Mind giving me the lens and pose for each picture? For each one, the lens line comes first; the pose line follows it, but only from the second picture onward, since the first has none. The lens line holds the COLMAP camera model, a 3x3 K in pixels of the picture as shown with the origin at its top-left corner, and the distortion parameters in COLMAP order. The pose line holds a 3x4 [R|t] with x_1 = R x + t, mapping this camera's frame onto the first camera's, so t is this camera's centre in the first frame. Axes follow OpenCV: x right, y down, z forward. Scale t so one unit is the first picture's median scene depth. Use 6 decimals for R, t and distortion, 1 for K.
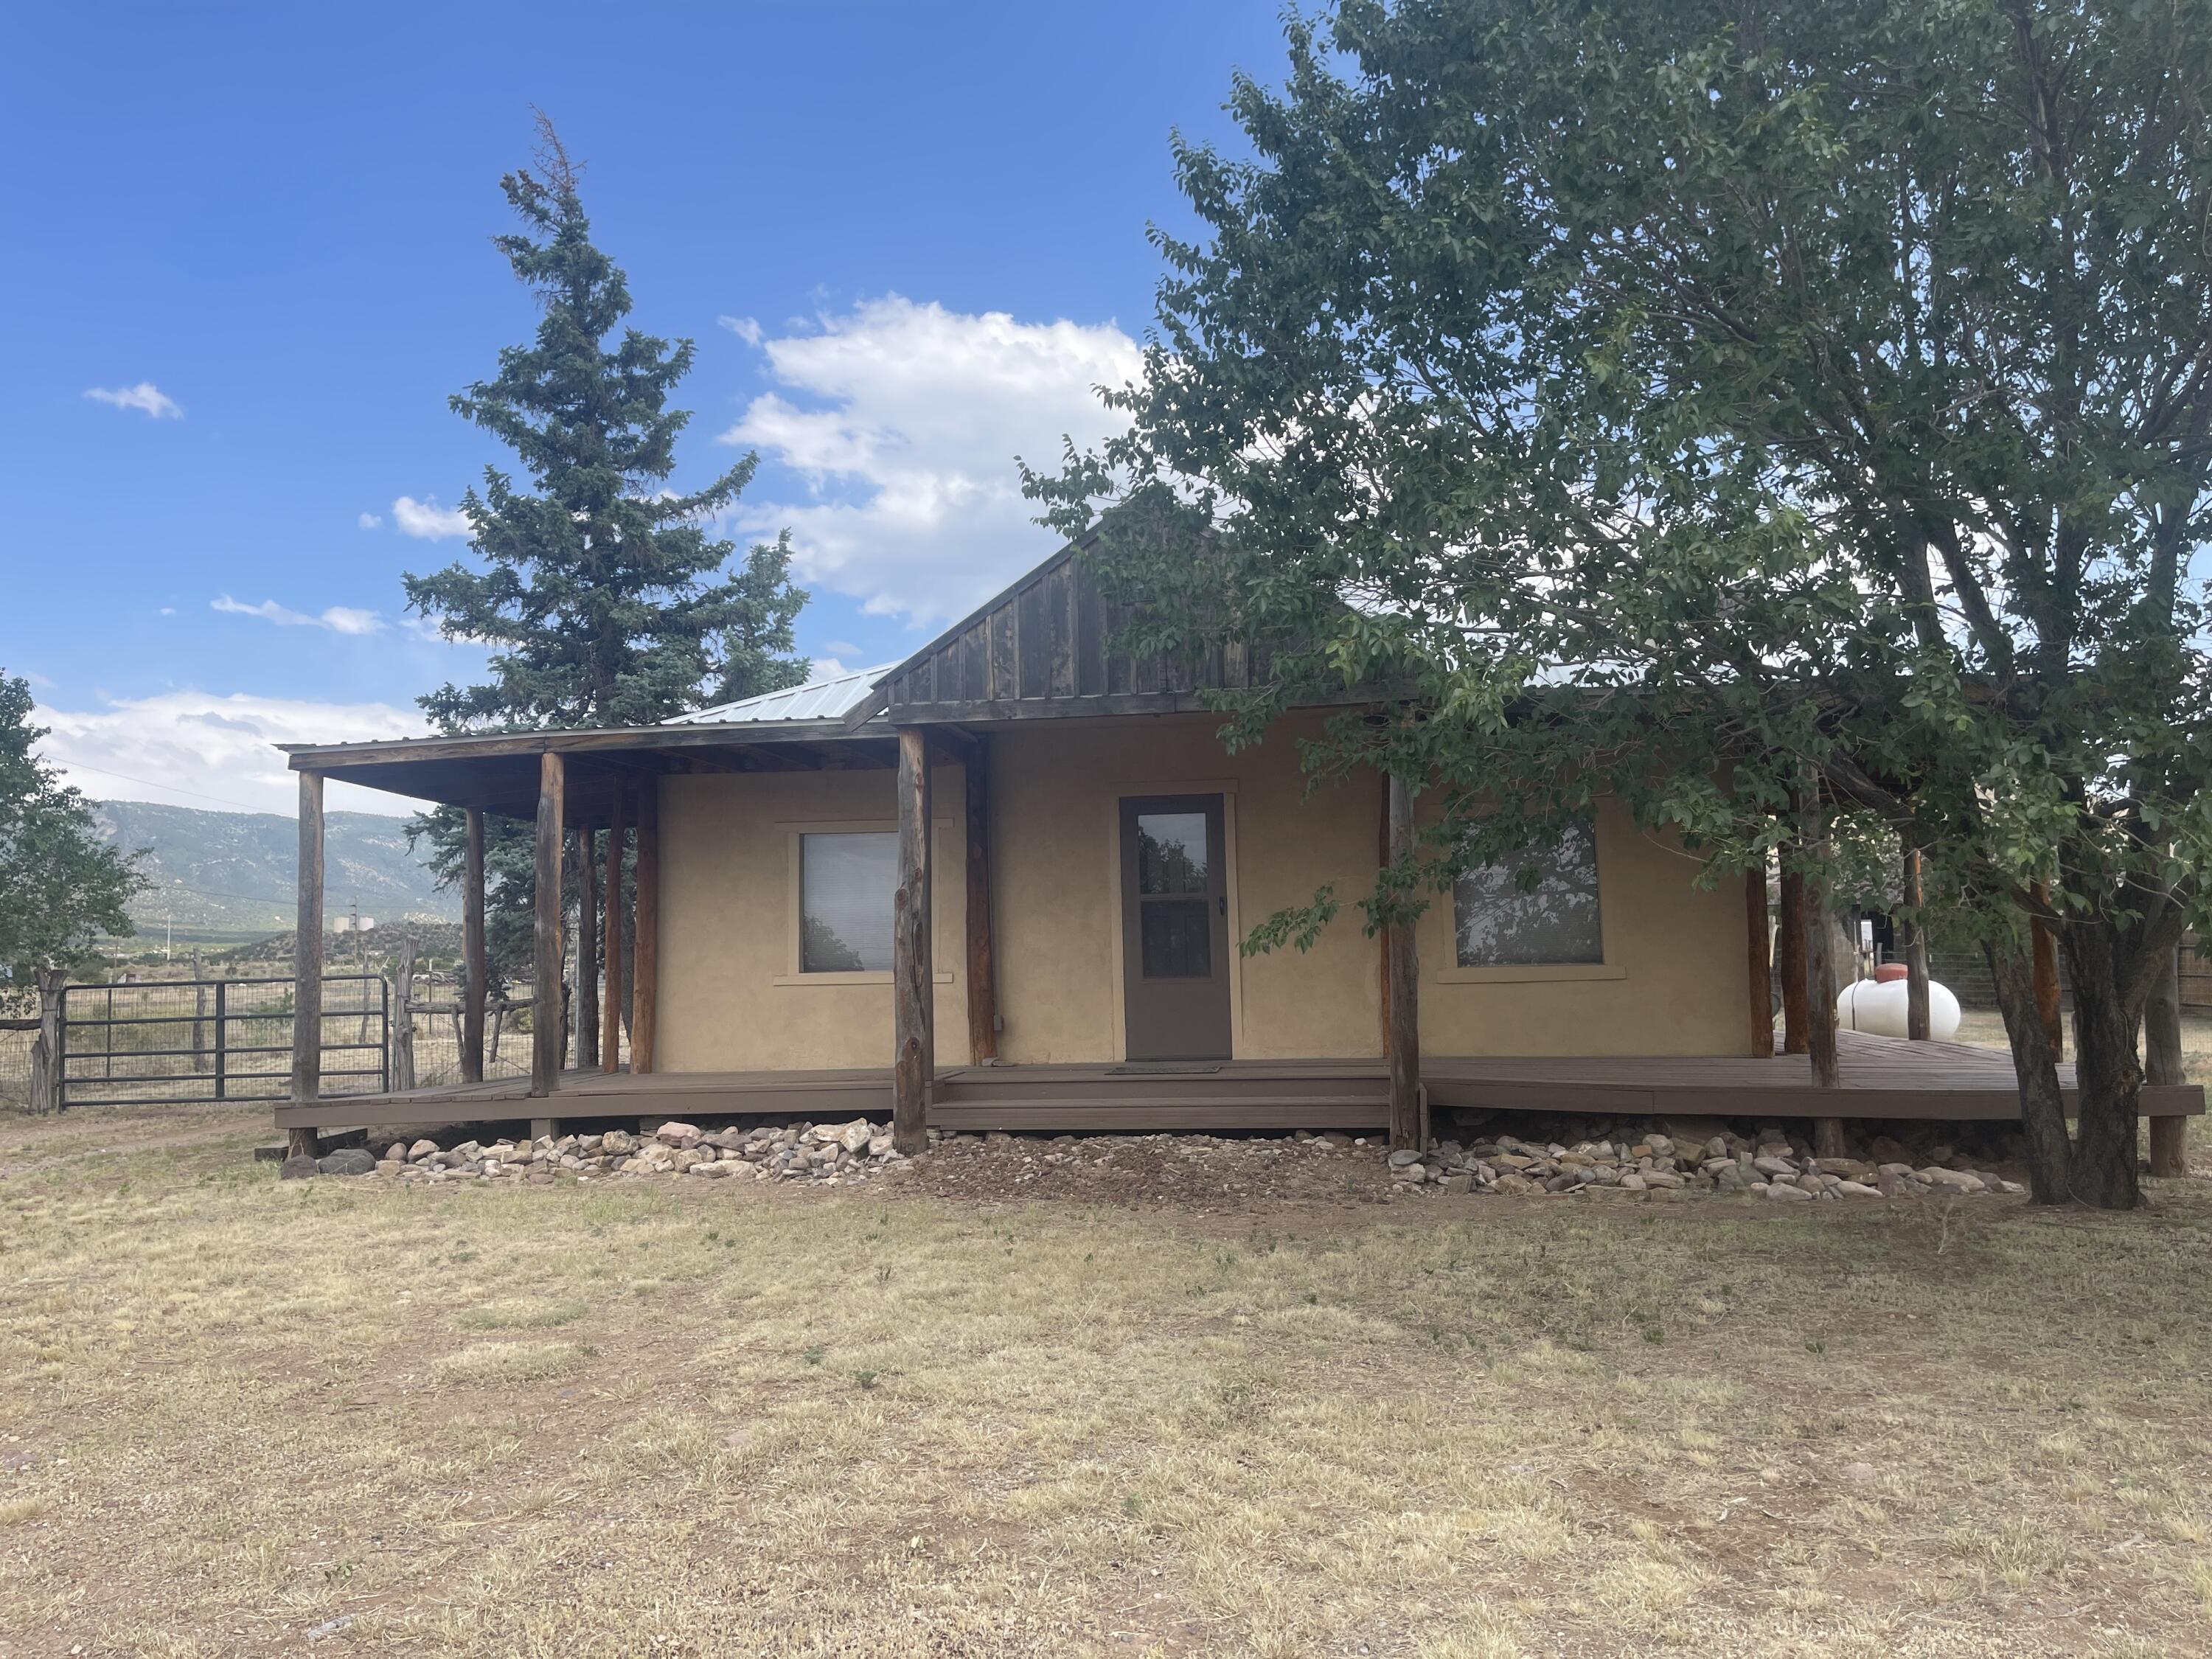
lens RADIAL K [[1678.9, 0, 1130.0], [0, 1678.9, 838.9], [0, 0, 1]] dist [0.052942, -0.043559]
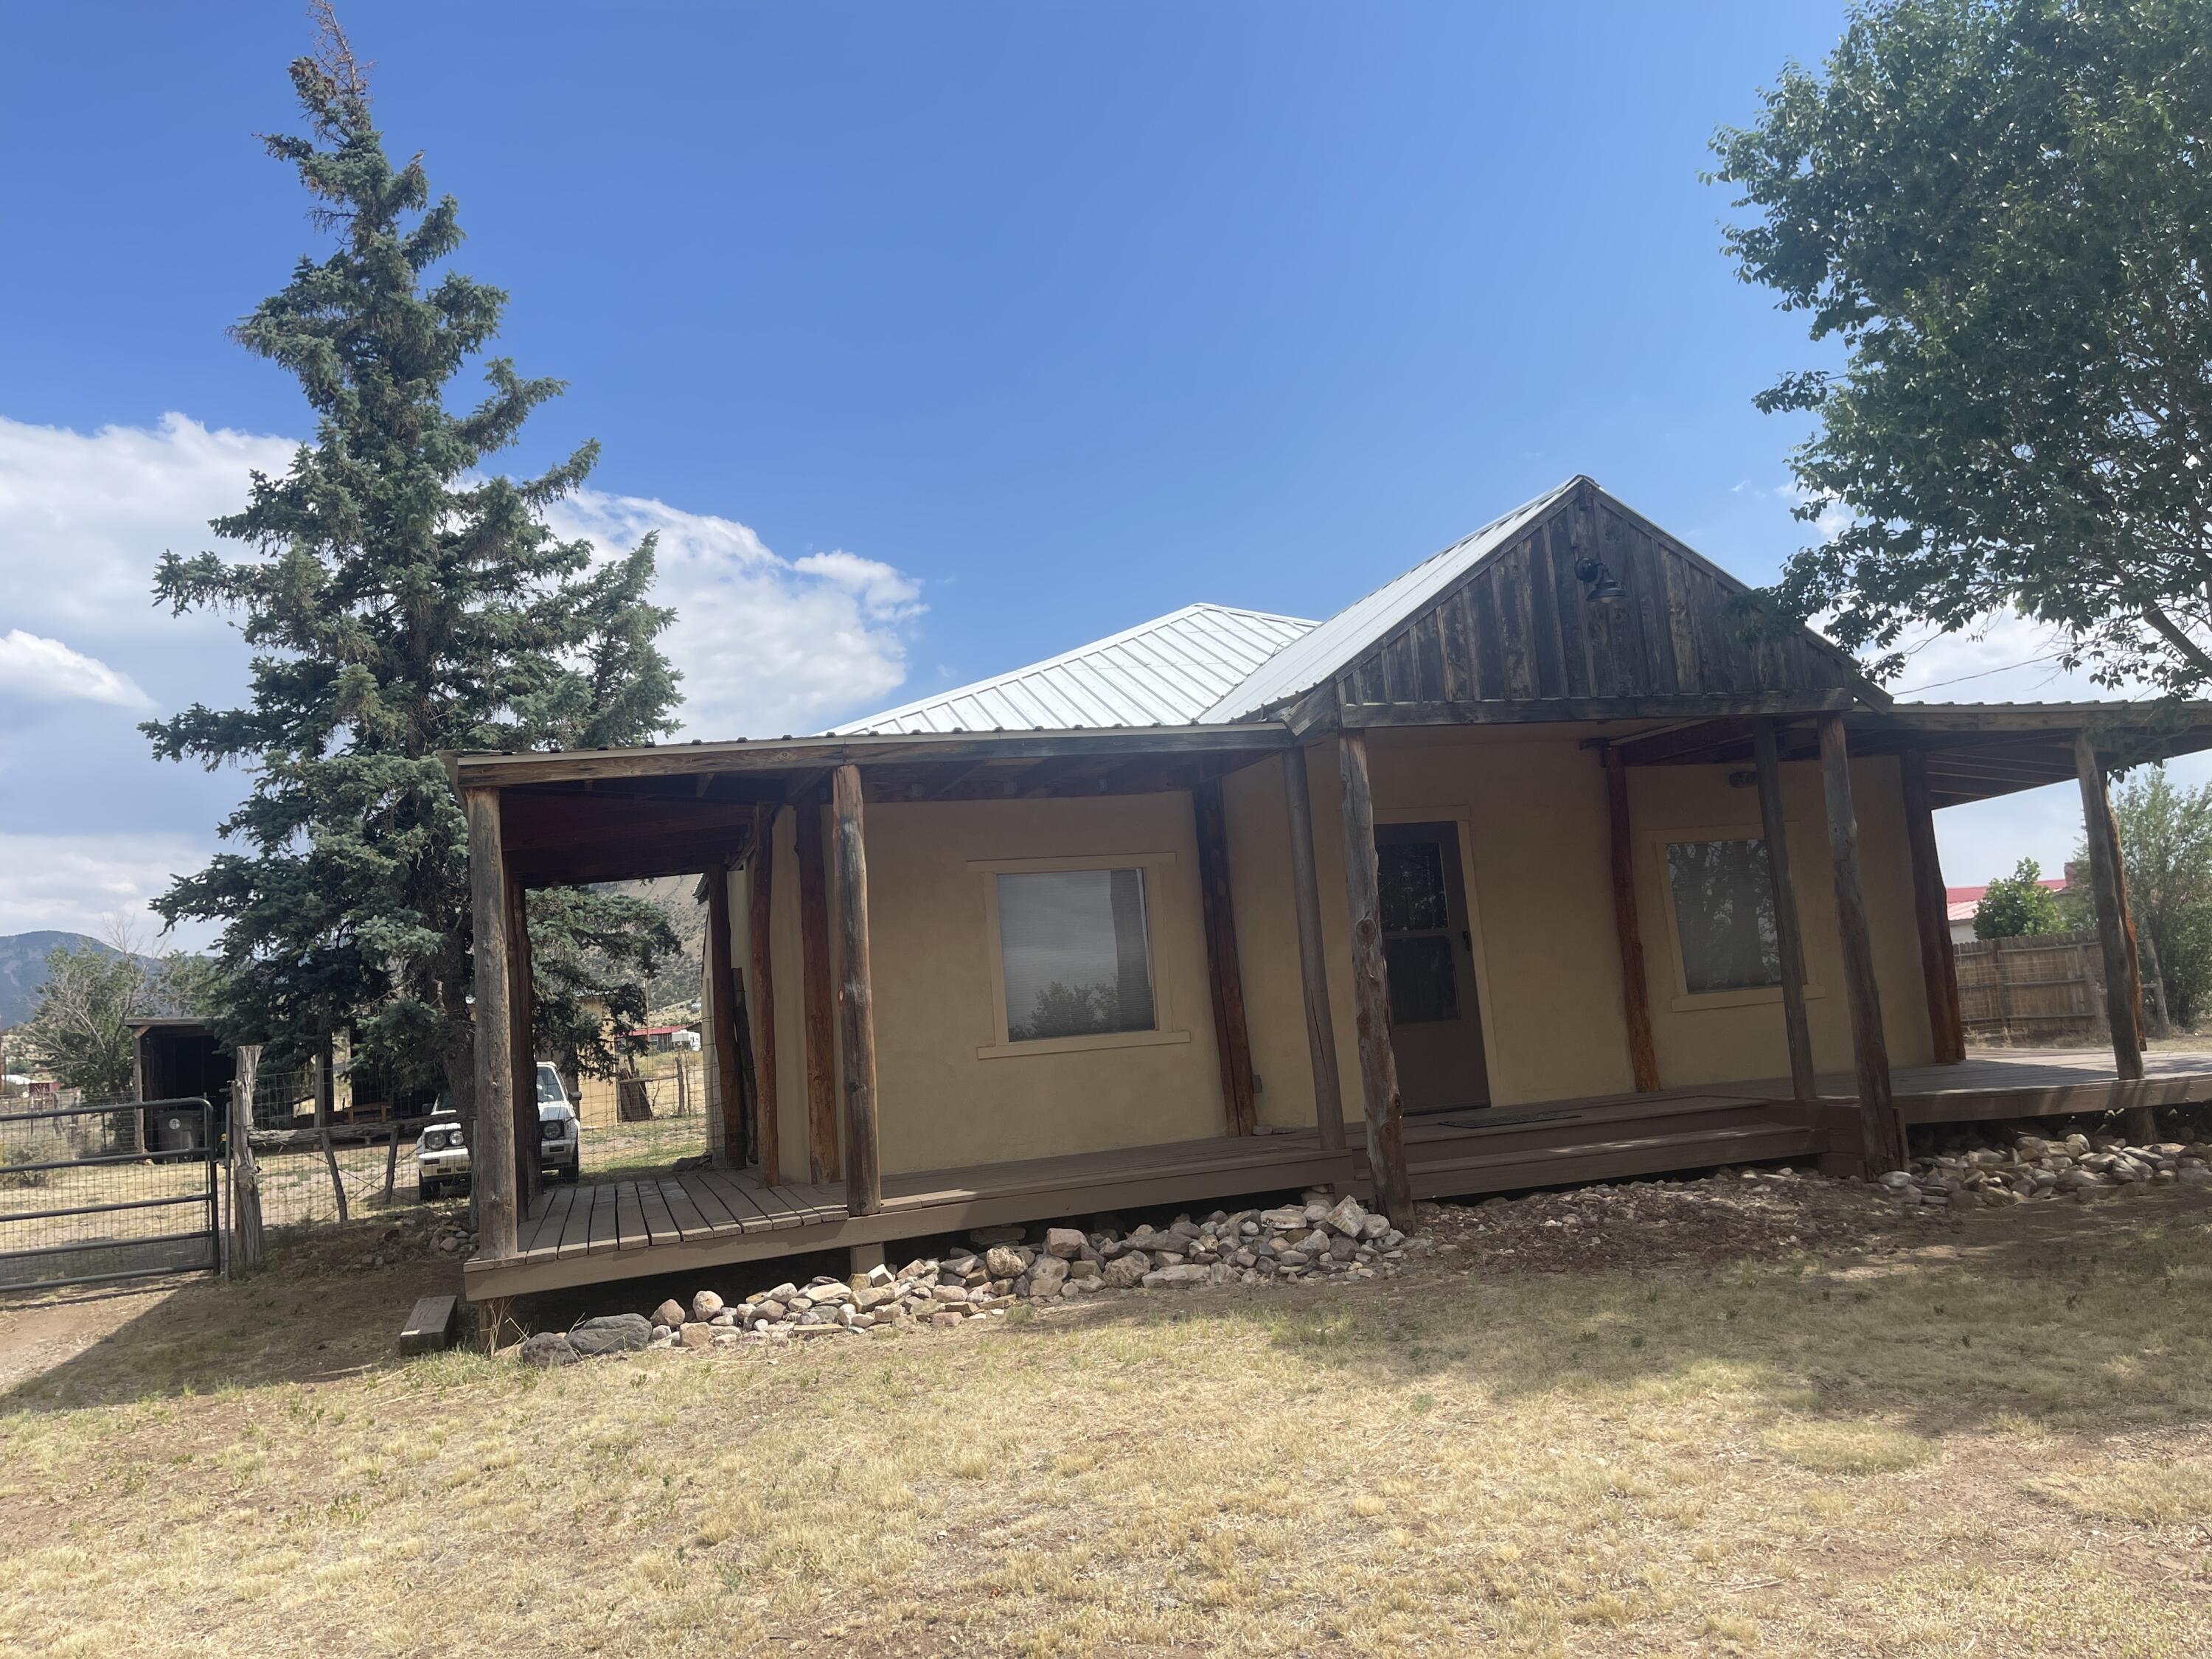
lens RADIAL K [[1678.9, 0, 1104.3], [0, 1678.9, 808.7], [0, 0, 1]] dist [0.052942, -0.043559]
pose [[0.910238, -0.002358, 0.414078, -0.522866], [0.031204, 0.997531, -0.062912, 0.019909], [-0.412907, 0.070186, 0.908065, 0.236496]]
